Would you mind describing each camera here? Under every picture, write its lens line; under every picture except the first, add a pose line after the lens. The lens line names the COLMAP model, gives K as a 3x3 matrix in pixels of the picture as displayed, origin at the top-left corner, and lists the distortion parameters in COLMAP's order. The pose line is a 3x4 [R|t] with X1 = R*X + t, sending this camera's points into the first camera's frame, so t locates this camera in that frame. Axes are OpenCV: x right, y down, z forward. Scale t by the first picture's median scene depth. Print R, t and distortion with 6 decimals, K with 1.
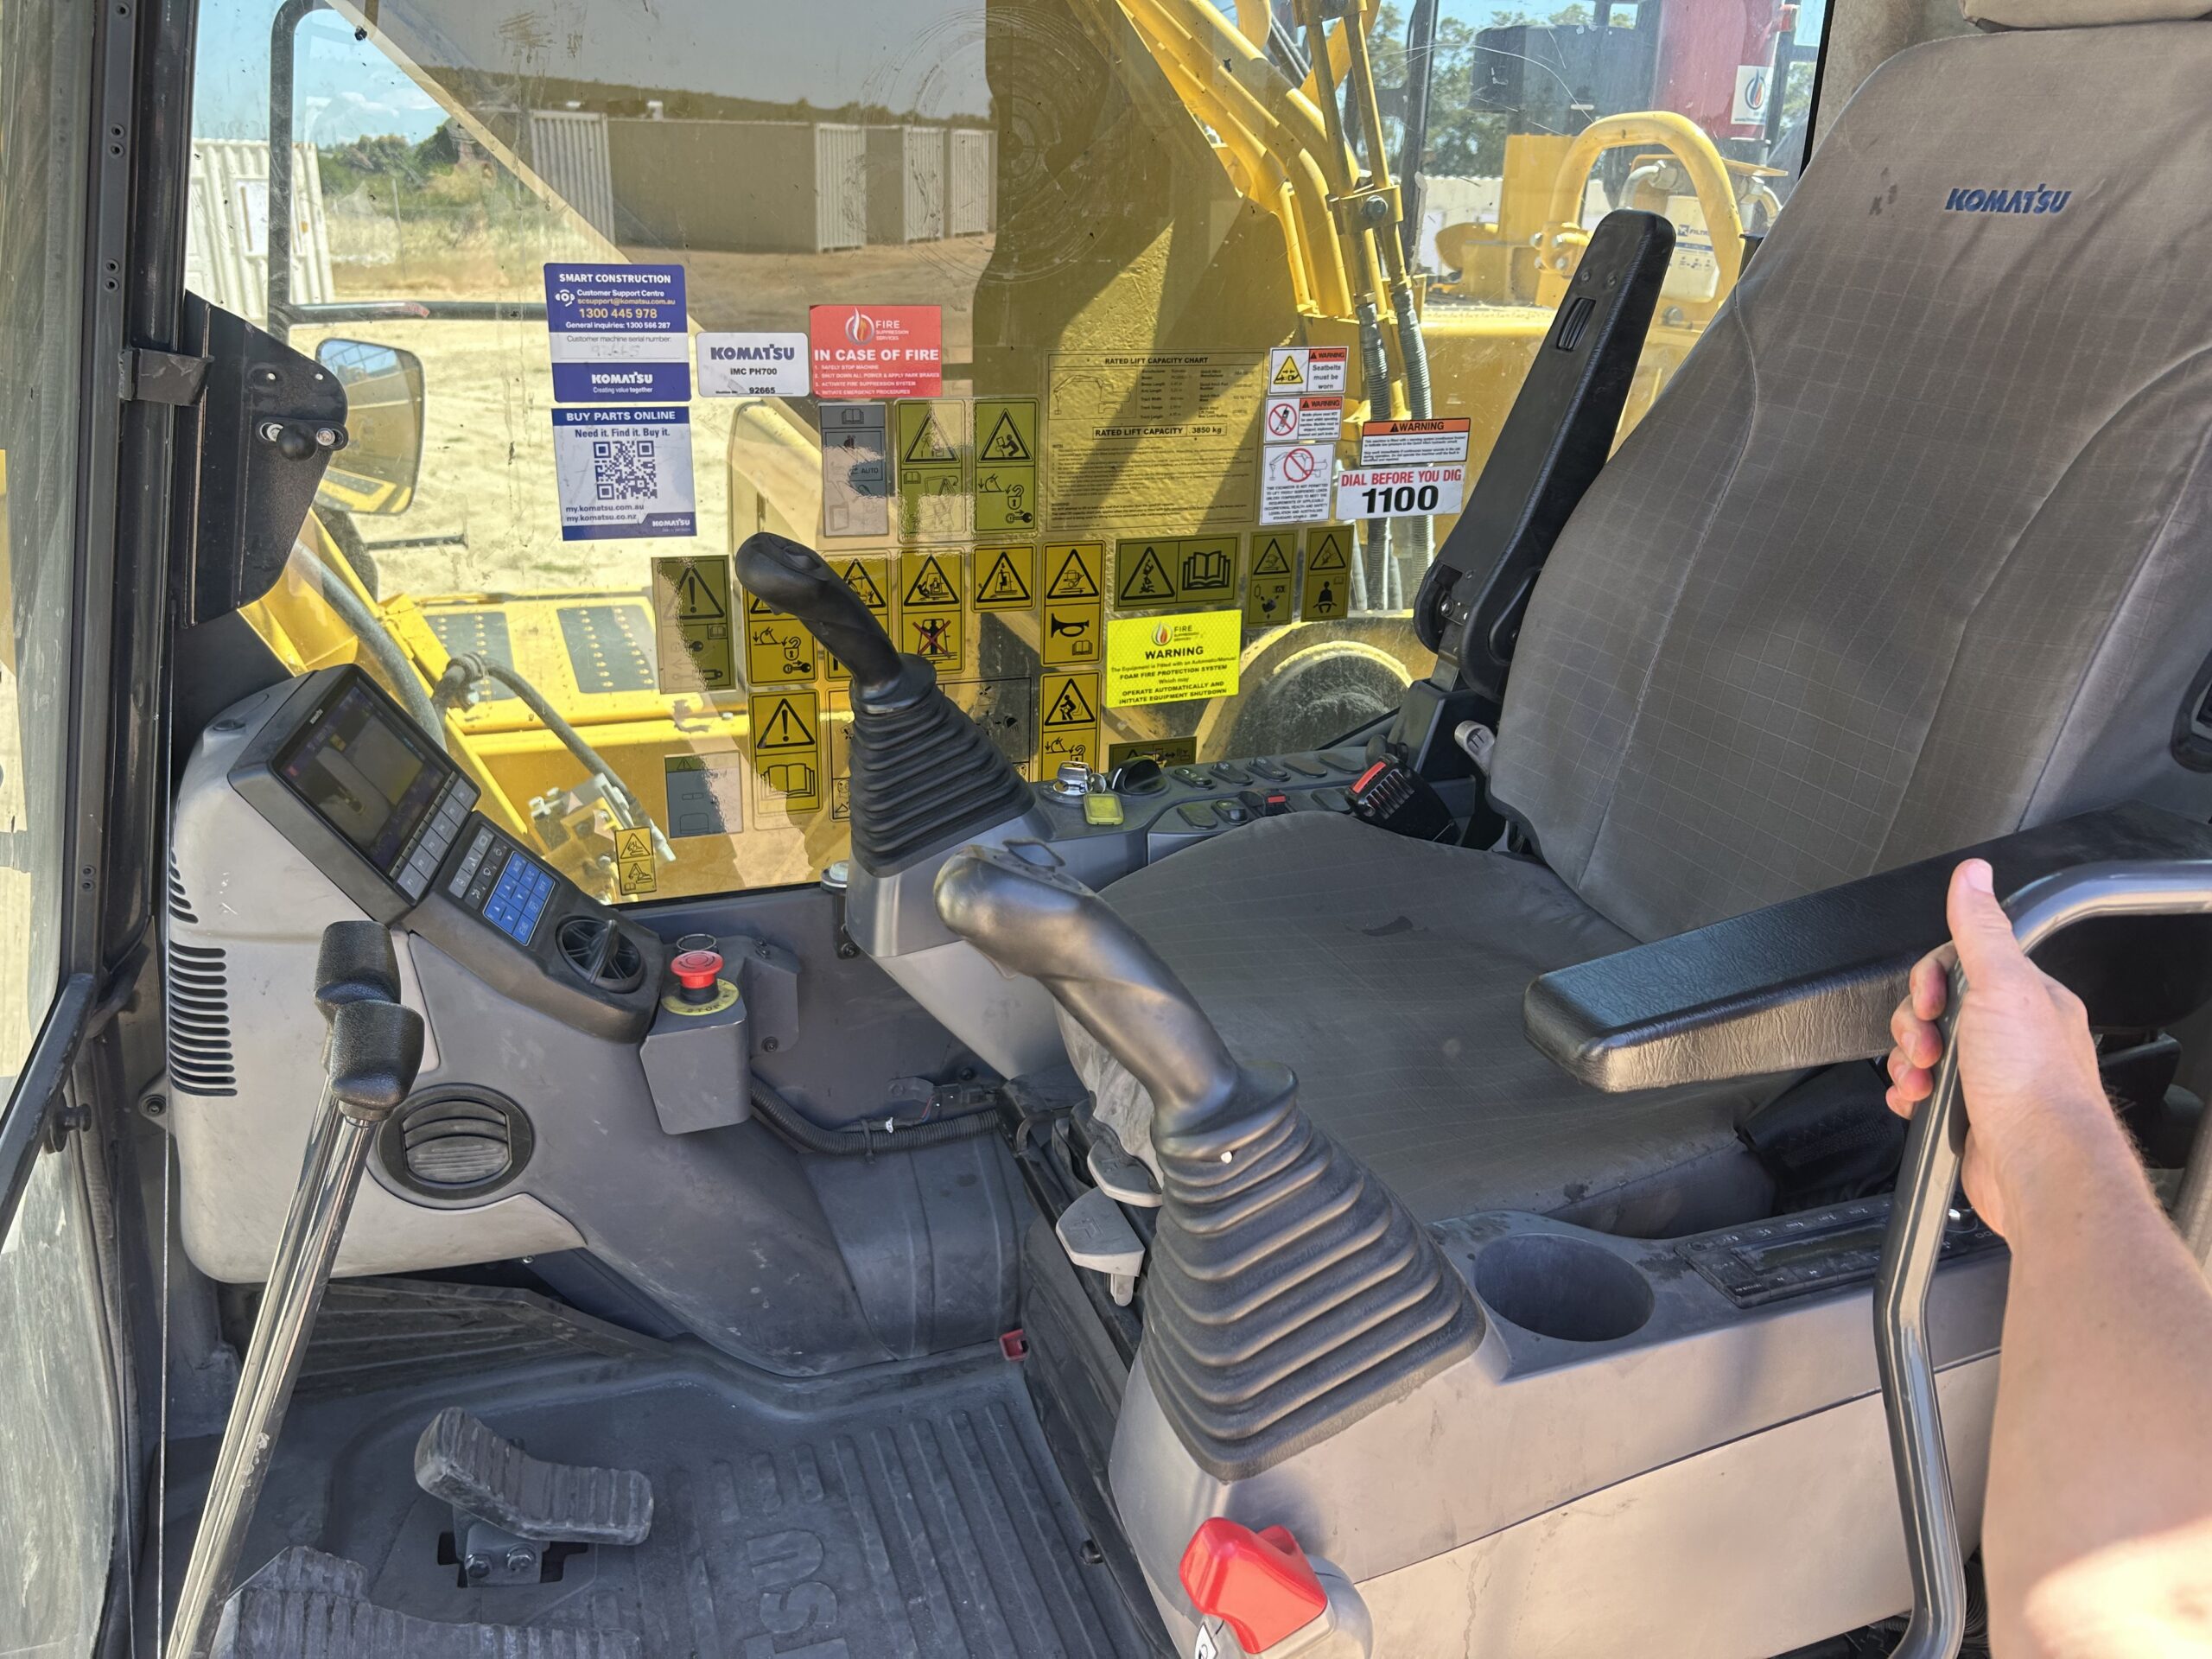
lens RADIAL K [[1663.0, 0, 1095.7], [0, 1663.0, 828.6], [0, 0, 1]] dist [0.047901, -0.047457]
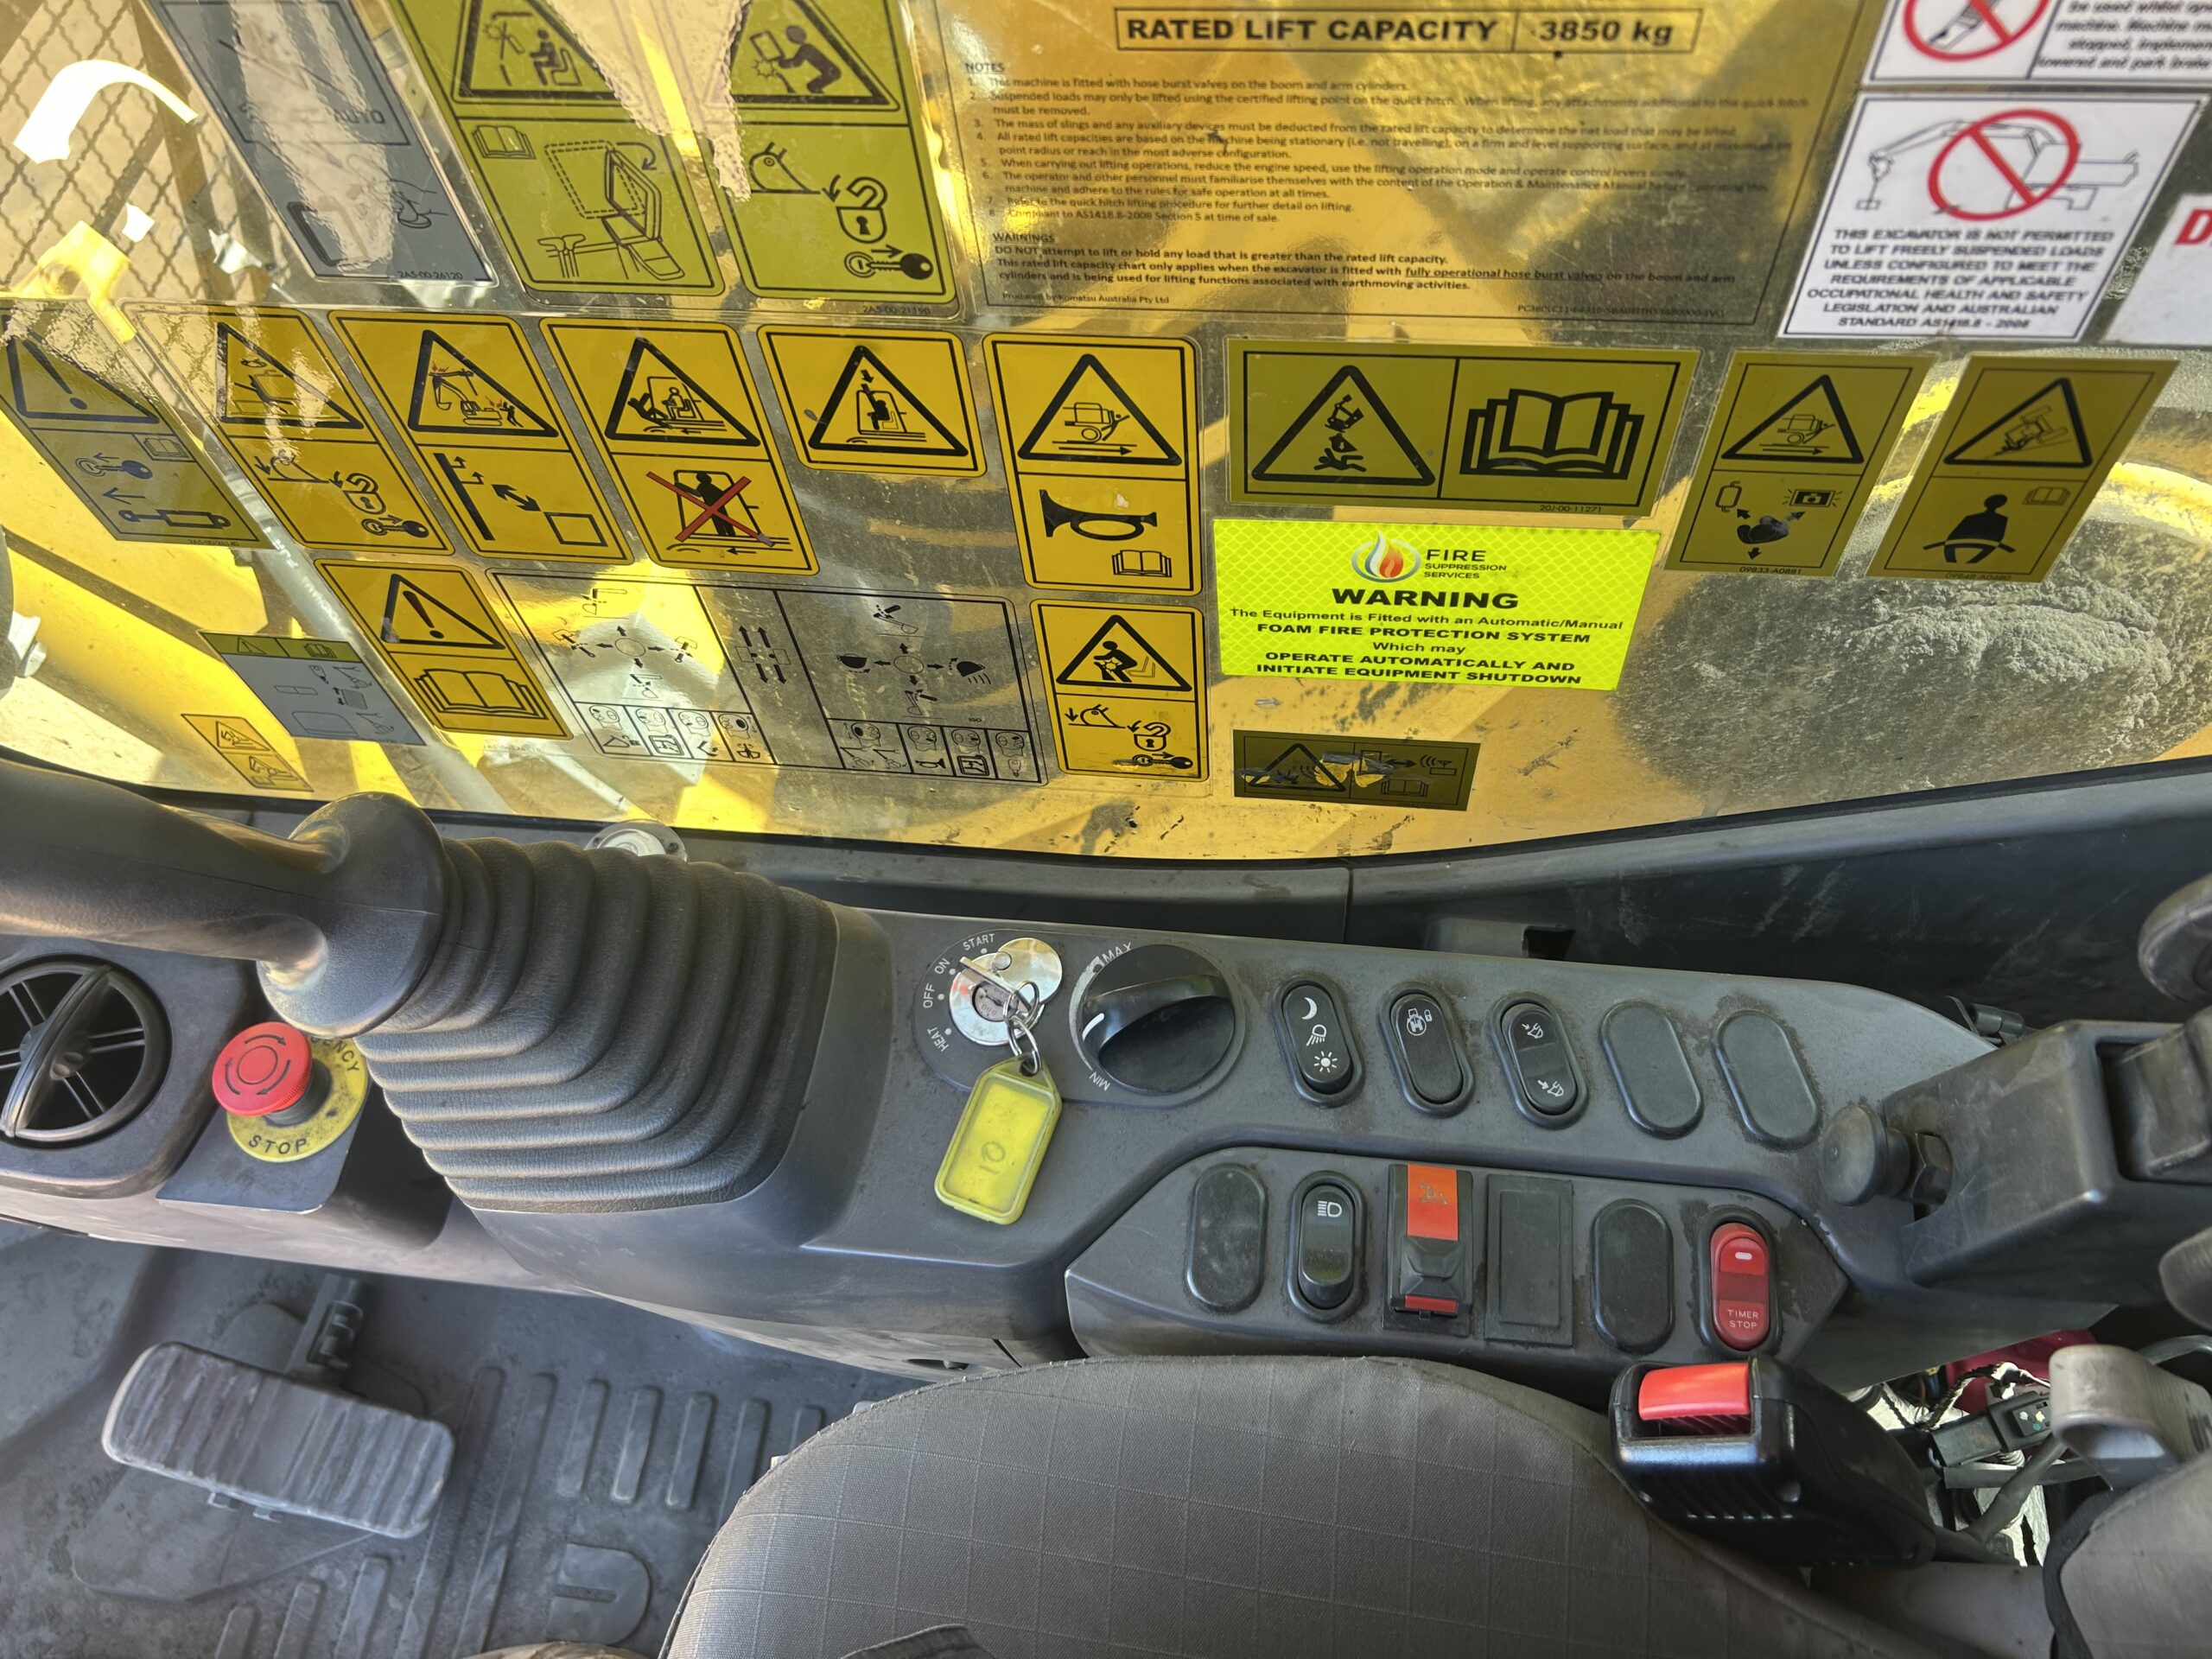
lens RADIAL K [[1663.0, 0, 1120.2], [0, 1663.0, 841.9], [0, 0, 1]] dist [0.047901, -0.047457]
pose [[0.882375, 0.356833, -0.306732, 0.119151], [-0.071118, 0.745507, 0.662693, -0.301120], [0.465141, -0.562930, 0.683194, 0.717437]]
